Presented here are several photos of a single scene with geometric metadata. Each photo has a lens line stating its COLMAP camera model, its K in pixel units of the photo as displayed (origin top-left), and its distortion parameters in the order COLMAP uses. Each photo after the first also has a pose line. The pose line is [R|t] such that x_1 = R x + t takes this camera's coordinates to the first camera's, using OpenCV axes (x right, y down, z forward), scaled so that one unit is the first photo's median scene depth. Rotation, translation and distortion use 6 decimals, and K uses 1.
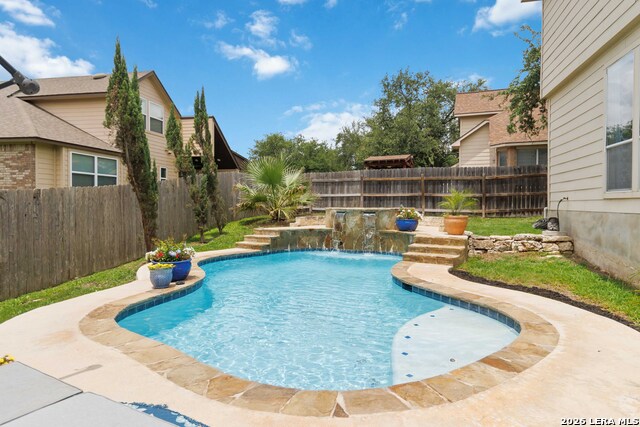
lens RADIAL K [[398.4, 0, 319.8], [0, 398.4, 209.6], [0, 0, 1]] dist [-0.002188, -0.000232]
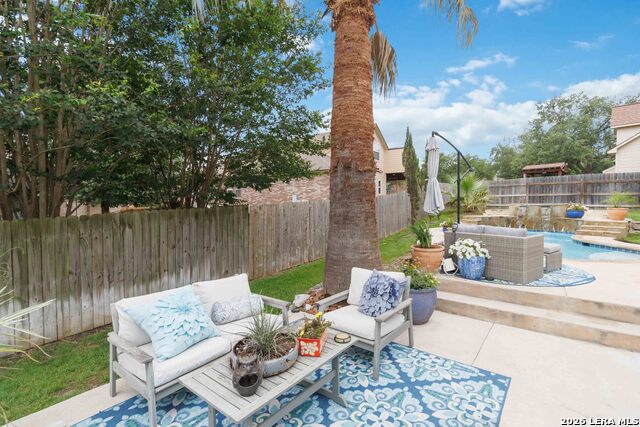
lens RADIAL K [[299.4, 0, 322.0], [0, 299.4, 214.8], [0, 0, 1]] dist [0.000007, 0.000178]
pose [[0.910065, 0.008708, -0.414374, -0.117256], [0.001410, 0.999708, 0.024105, 0.006739], [0.414463, -0.022522, 0.909787, -0.282491]]
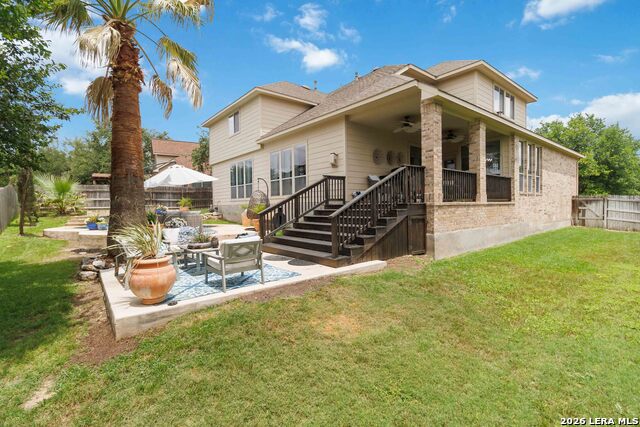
lens RADIAL K [[299.4, 0, 321.2], [0, 299.4, 211.1], [0, 0, 1]] dist [0.000007, 0.000178]
pose [[0.601940, -0.021252, 0.798258, -0.376851], [0.022302, 0.999703, 0.009798, 0.021605], [-0.798230, 0.011905, 0.602236, -0.505607]]
